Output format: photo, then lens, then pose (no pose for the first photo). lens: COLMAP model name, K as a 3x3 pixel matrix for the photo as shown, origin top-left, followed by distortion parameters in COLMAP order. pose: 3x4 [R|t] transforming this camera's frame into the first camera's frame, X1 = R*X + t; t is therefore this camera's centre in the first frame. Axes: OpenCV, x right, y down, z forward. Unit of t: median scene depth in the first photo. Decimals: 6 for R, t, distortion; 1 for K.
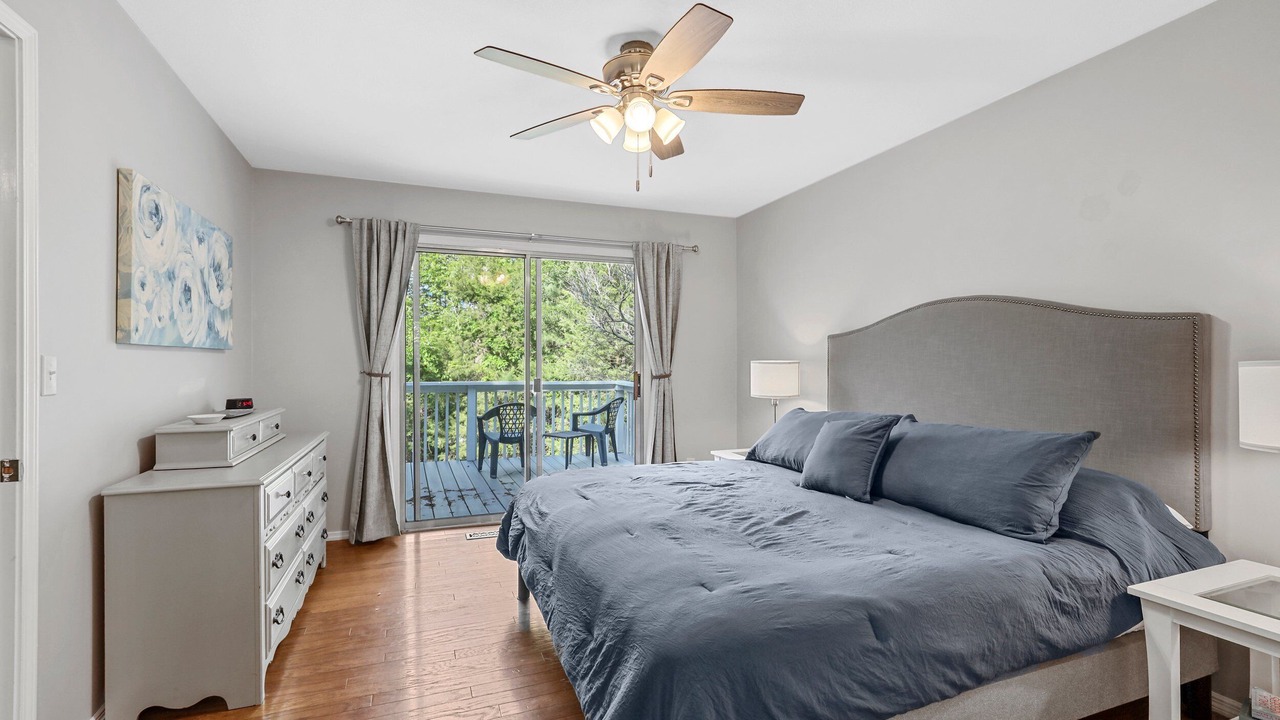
lens RADIAL K [[591.9, 0, 639.5], [0, 591.9, 356.7], [0, 0, 1]] dist [-0.003328, 0.000017]
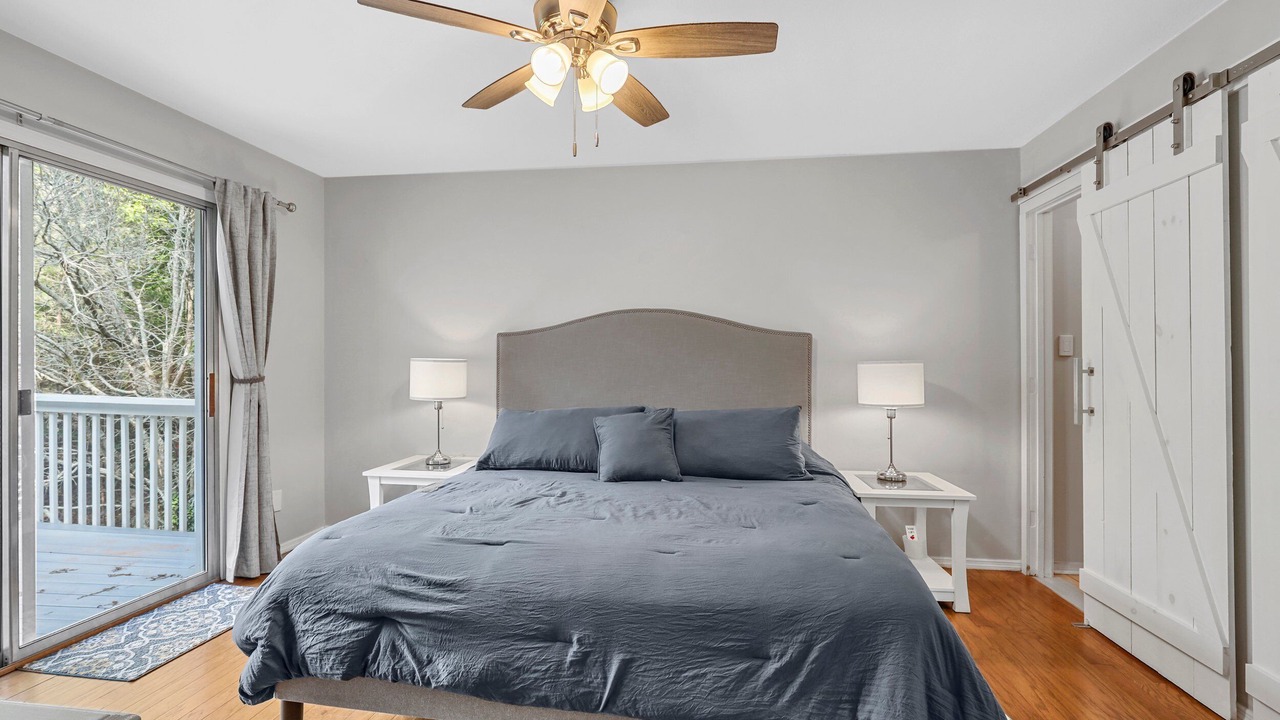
lens RADIAL K [[591.9, 0, 639.5], [0, 591.9, 356.7], [0, 0, 1]] dist [-0.003328, 0.000017]
pose [[0.476859, 0.008673, 0.878937, -0.516740], [-0.012172, 0.999921, -0.003263, 0.003897], [-0.878896, -0.009143, 0.476927, 0.385319]]
